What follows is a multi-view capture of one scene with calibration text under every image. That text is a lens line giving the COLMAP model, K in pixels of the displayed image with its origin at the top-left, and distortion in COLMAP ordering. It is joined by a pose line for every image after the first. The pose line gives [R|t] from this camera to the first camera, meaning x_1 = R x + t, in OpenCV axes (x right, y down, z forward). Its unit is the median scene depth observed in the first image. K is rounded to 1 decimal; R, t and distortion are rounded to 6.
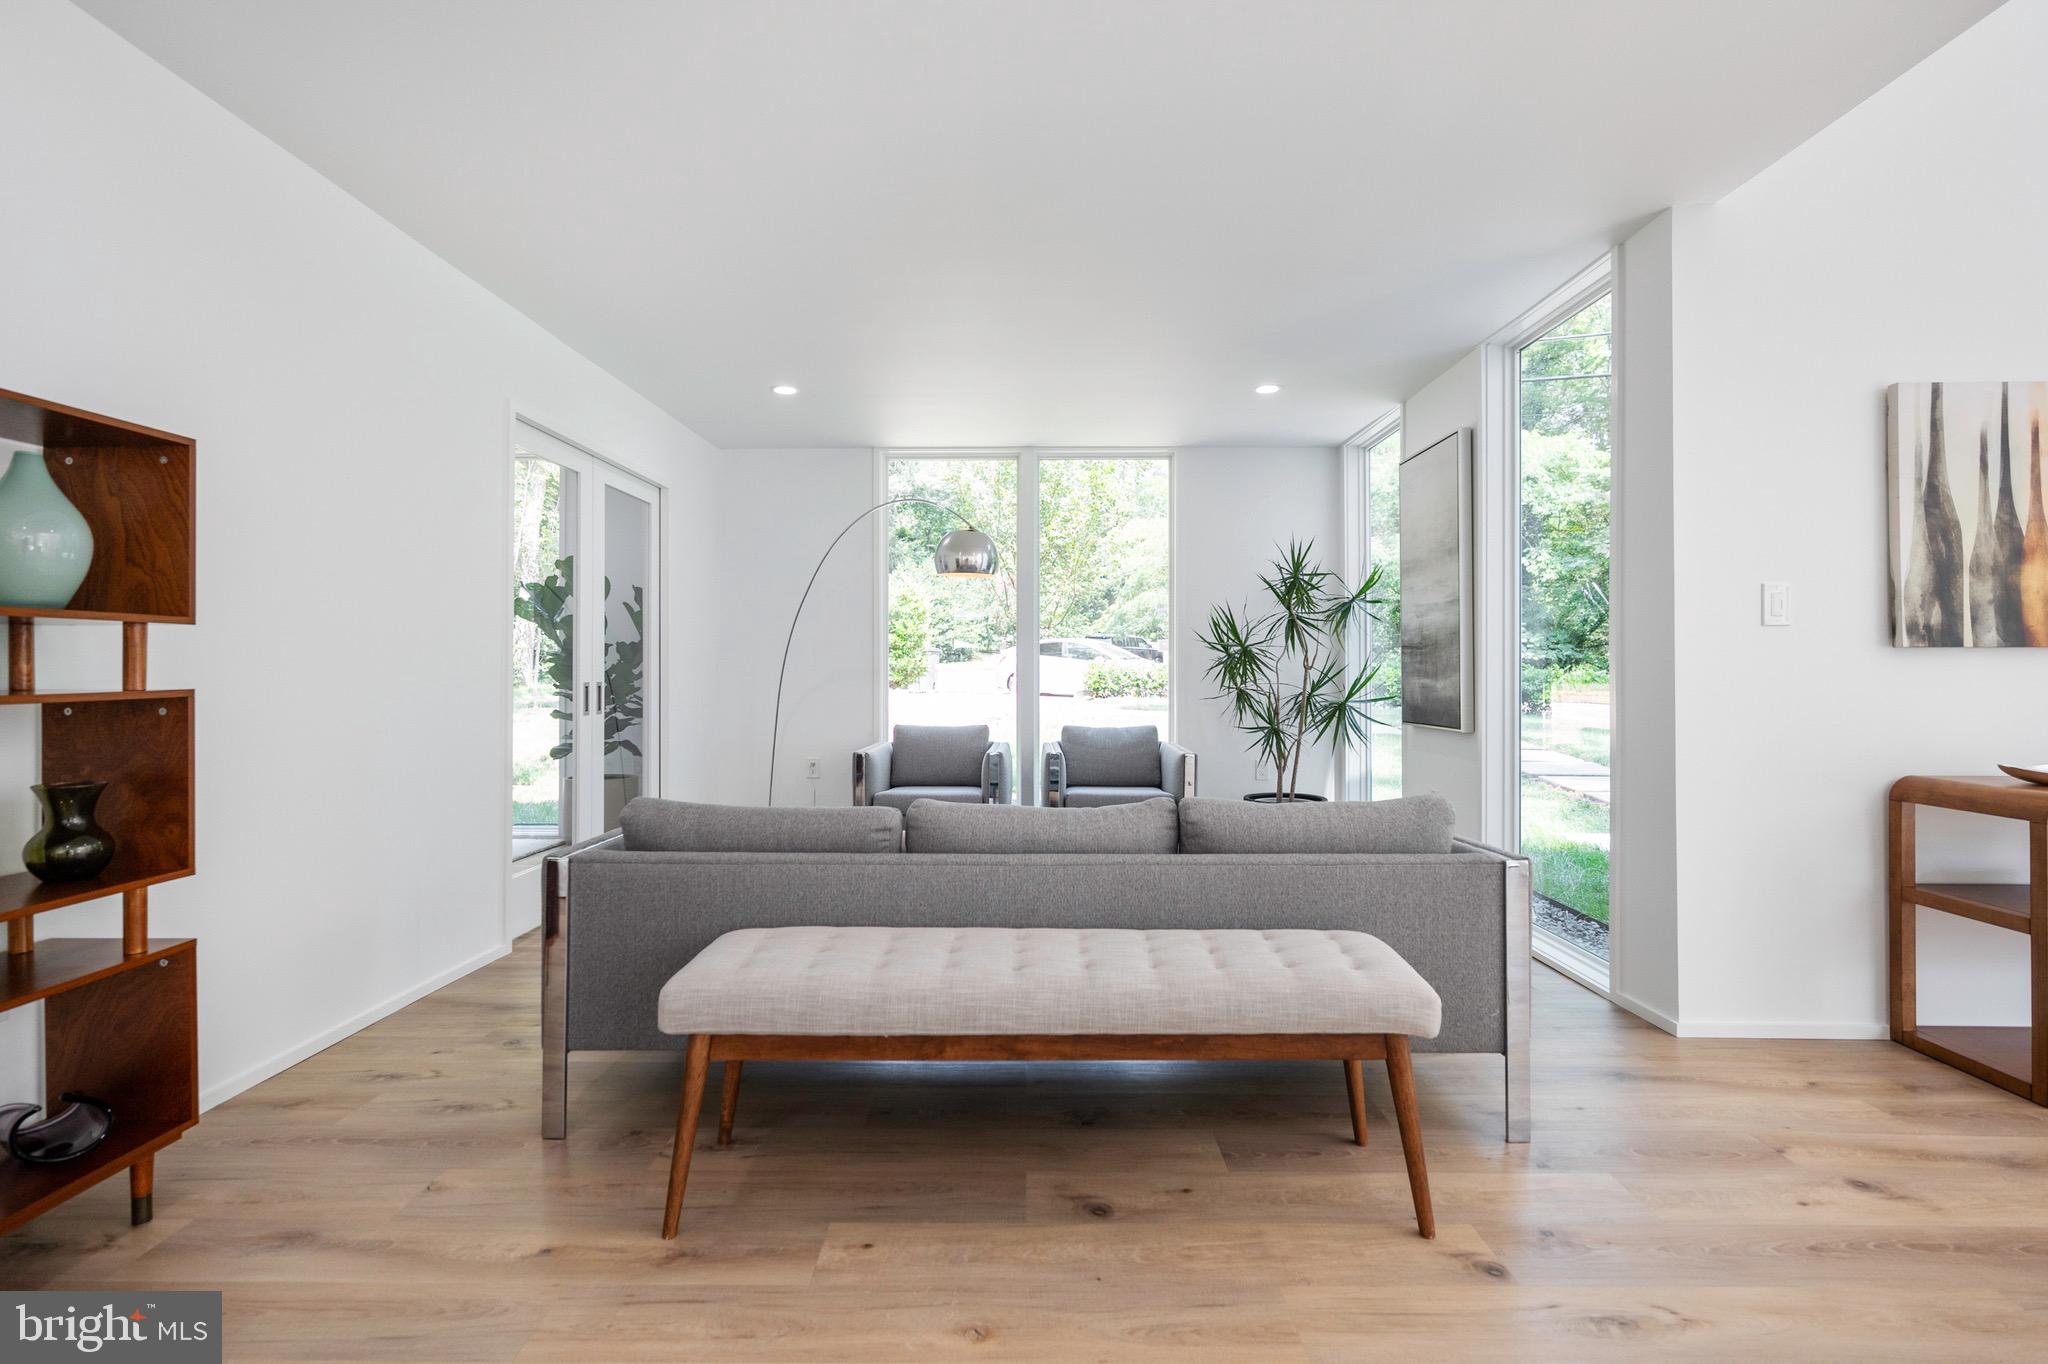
lens RADIAL K [[948.2, 0, 1023.0], [0, 948.2, 668.6], [0, 0, 1]] dist [-0.004588, -0.000534]
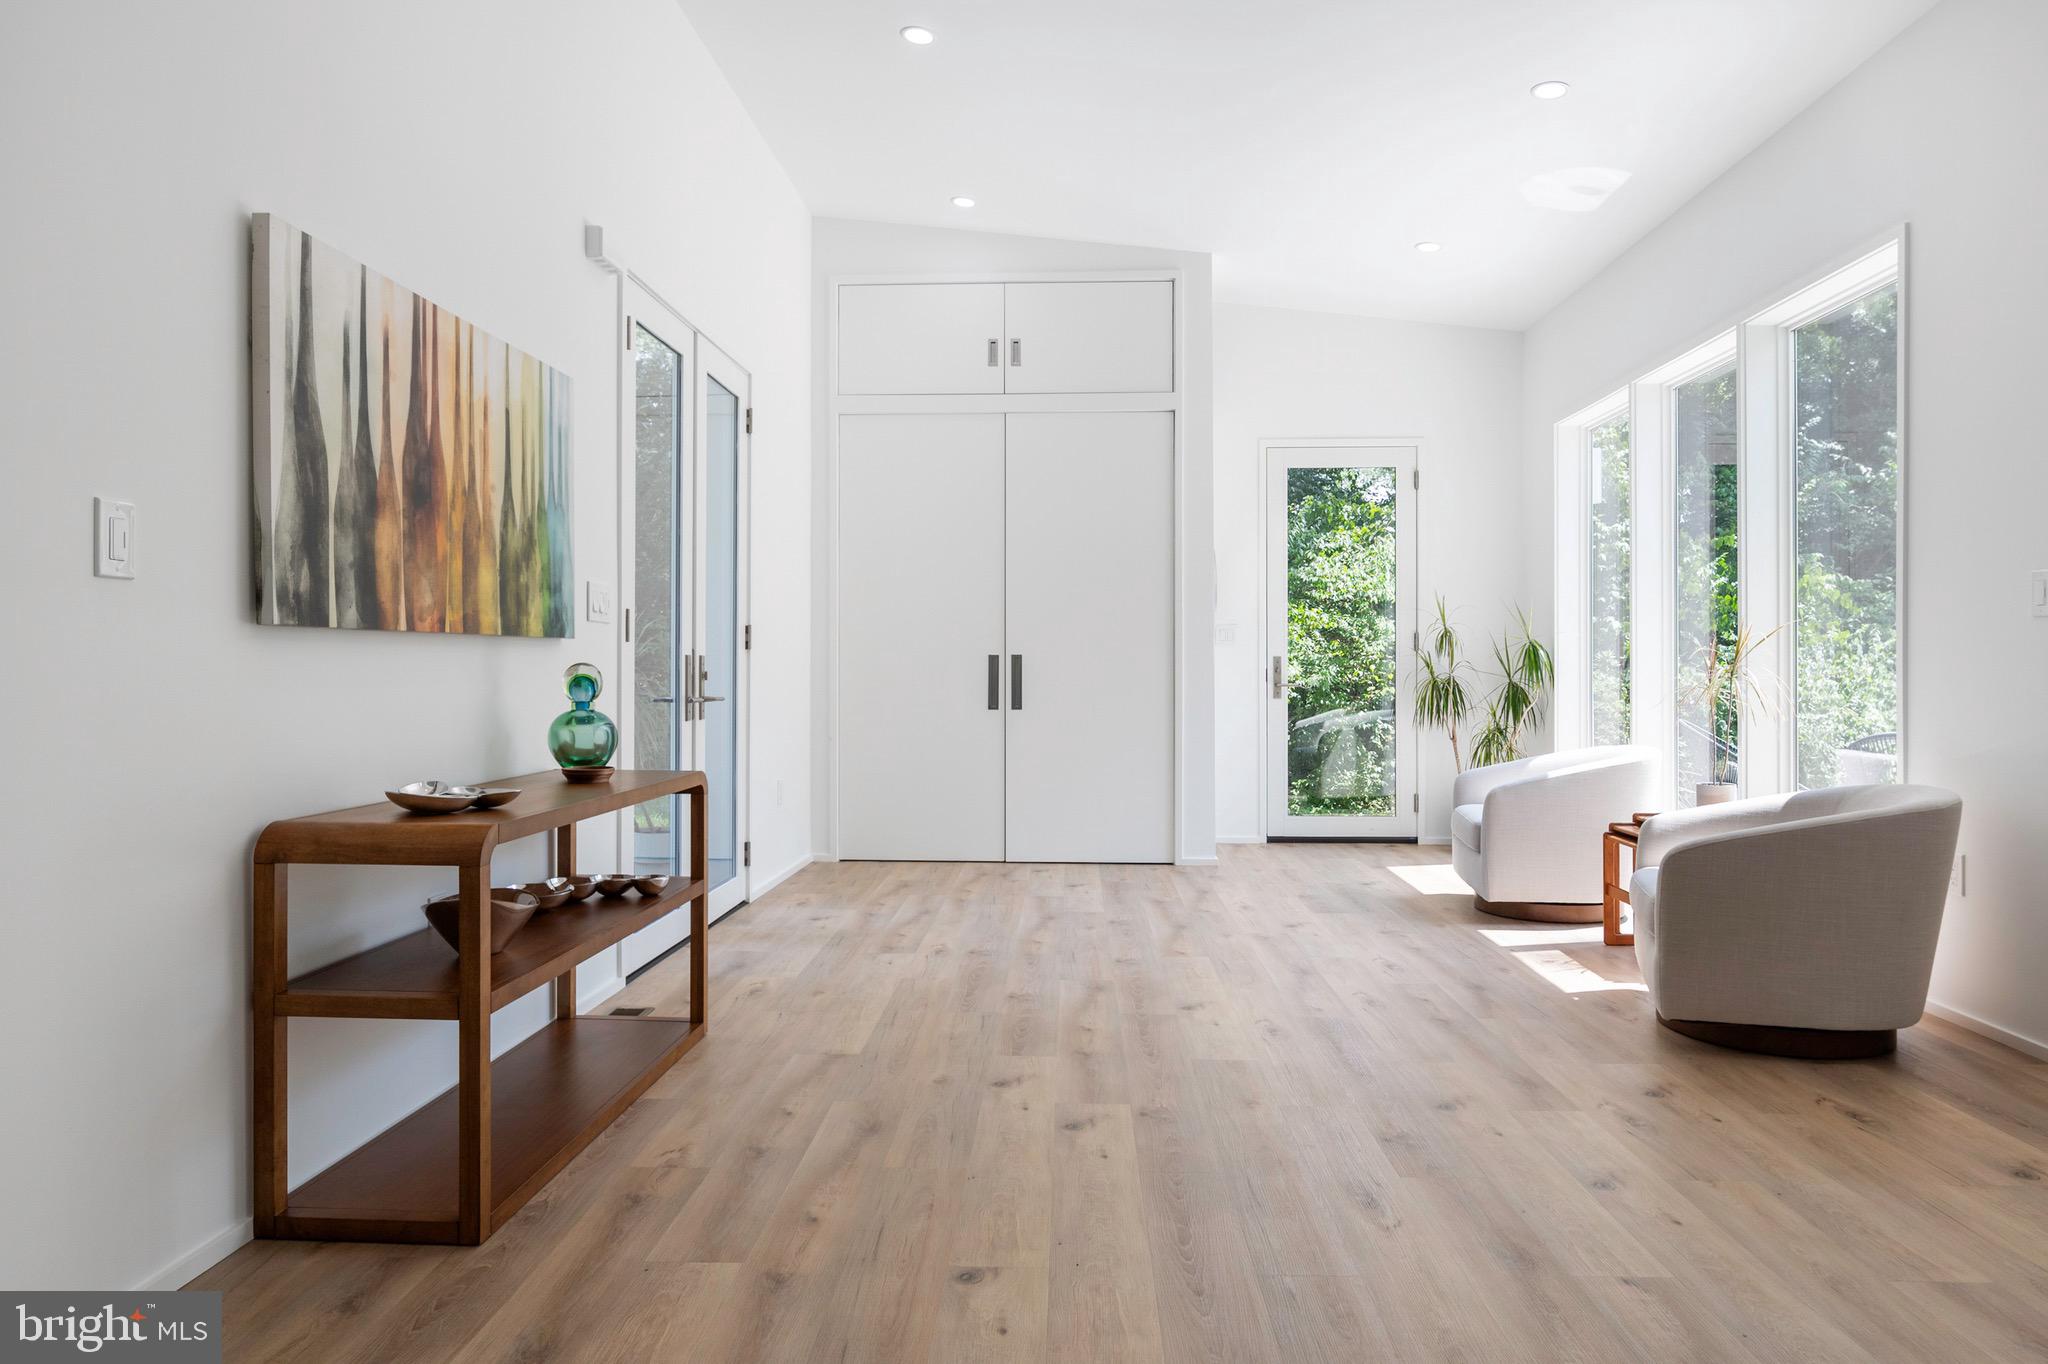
lens RADIAL K [[1274.3, 0, 1009.7], [0, 1274.3, 672.0], [0, 0, 1]] dist [0.009029, -0.001081]
pose [[0.042151, -0.003418, 0.999105, 0.076326], [-0.006660, 0.999971, 0.003702, 0.003206], [-0.999089, -0.006810, 0.042127, 0.457802]]
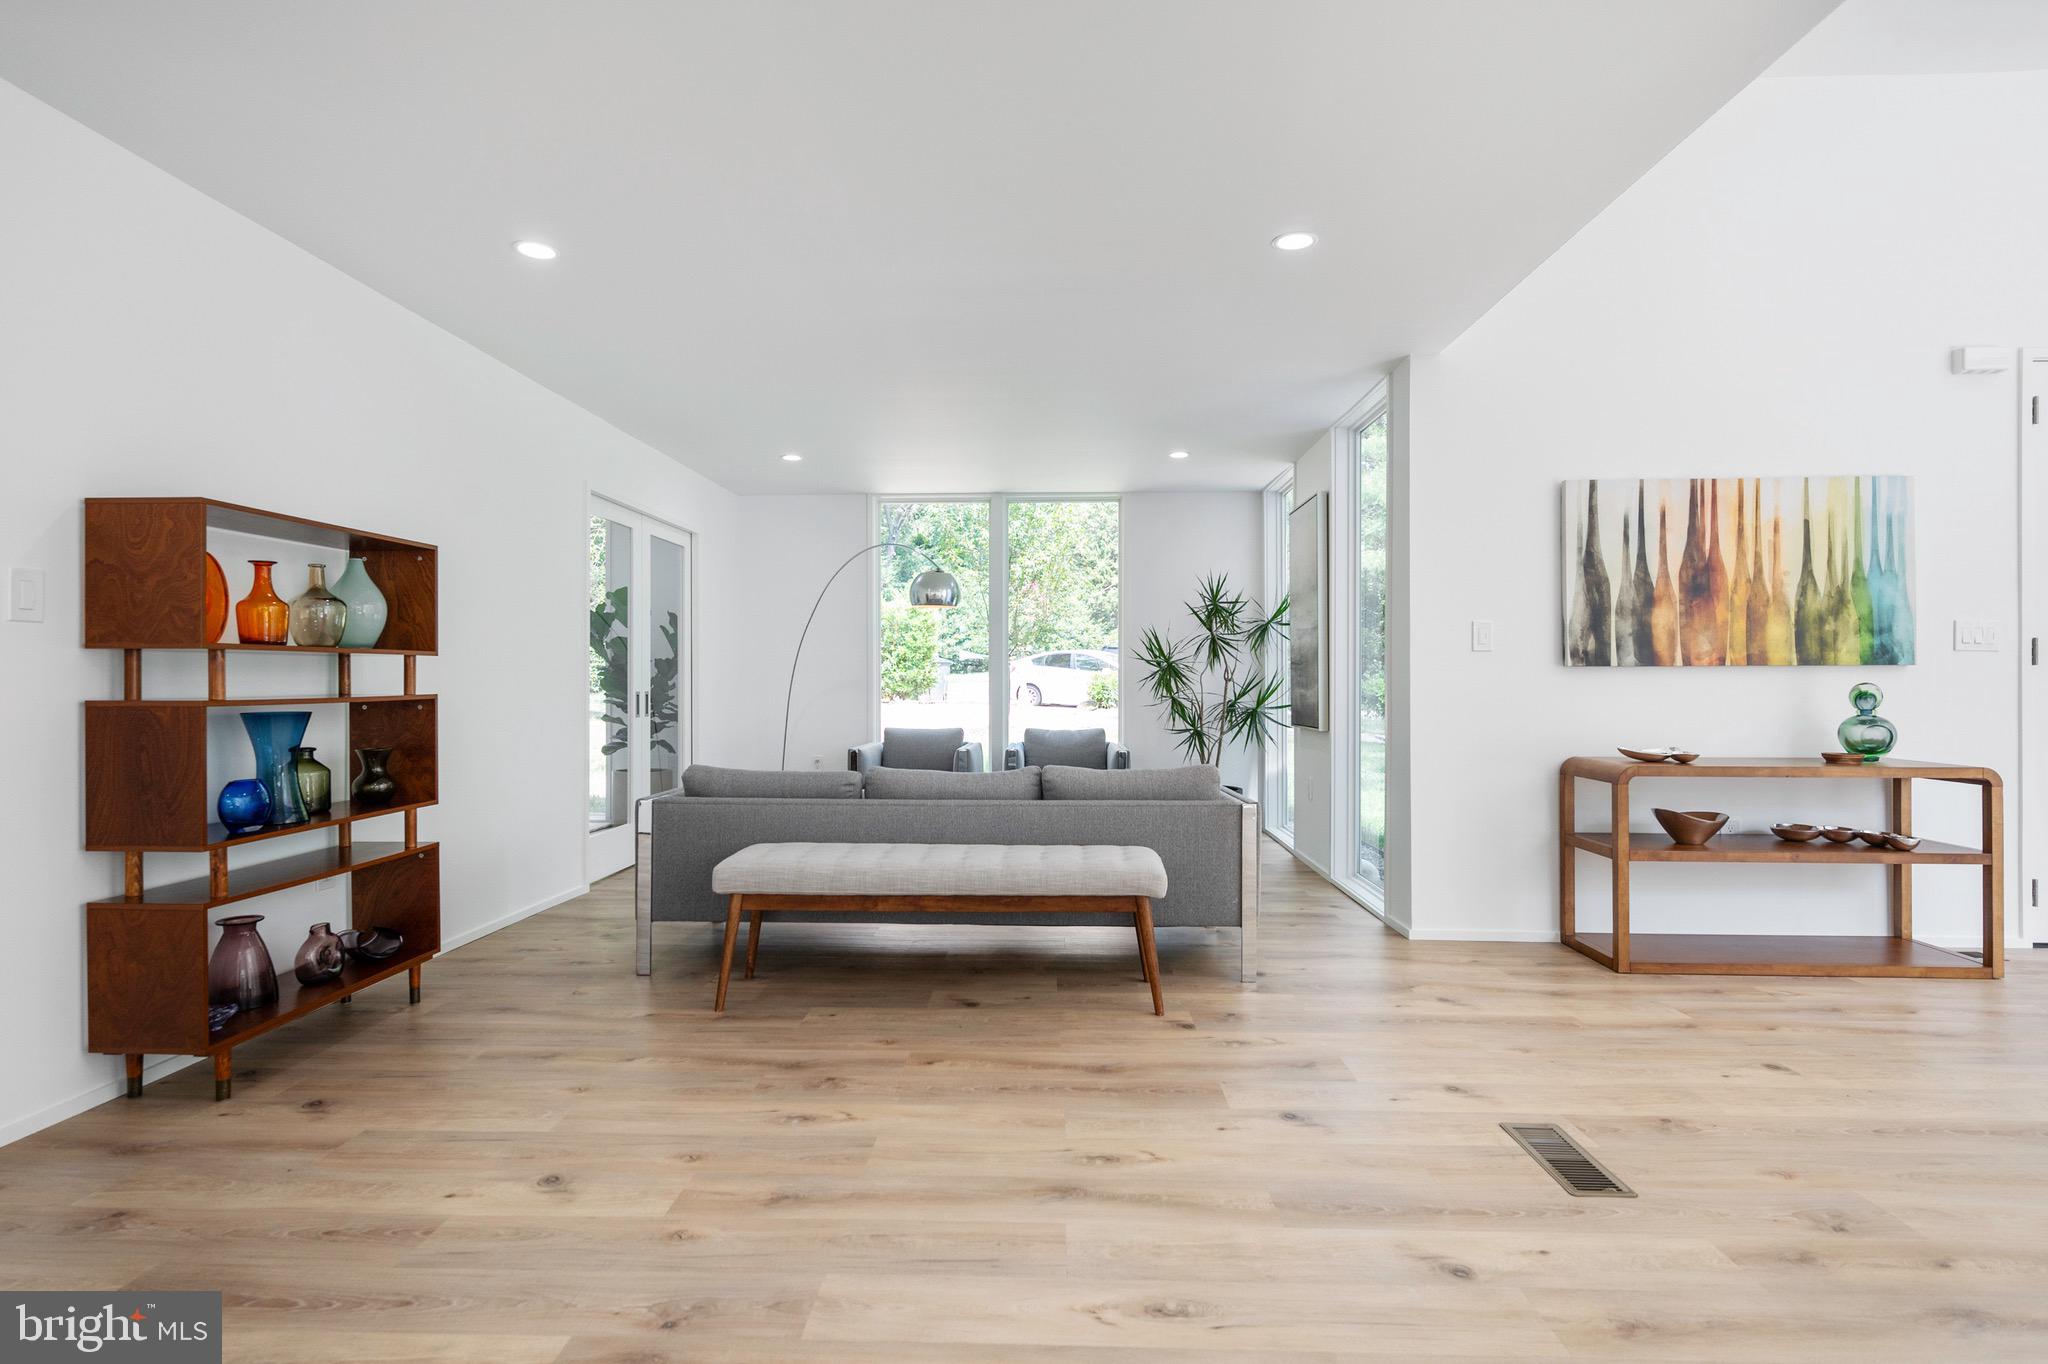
lens RADIAL K [[991.2, 0, 1019.3], [0, 991.2, 686.5], [0, 0, 1]] dist [-0.008576, 0.001792]
pose [[0.999588, 0.000105, -0.028706, 0.148239], [0.000101, 0.999974, 0.007163, -0.002995], [0.028706, -0.007163, 0.999562, -0.515027]]
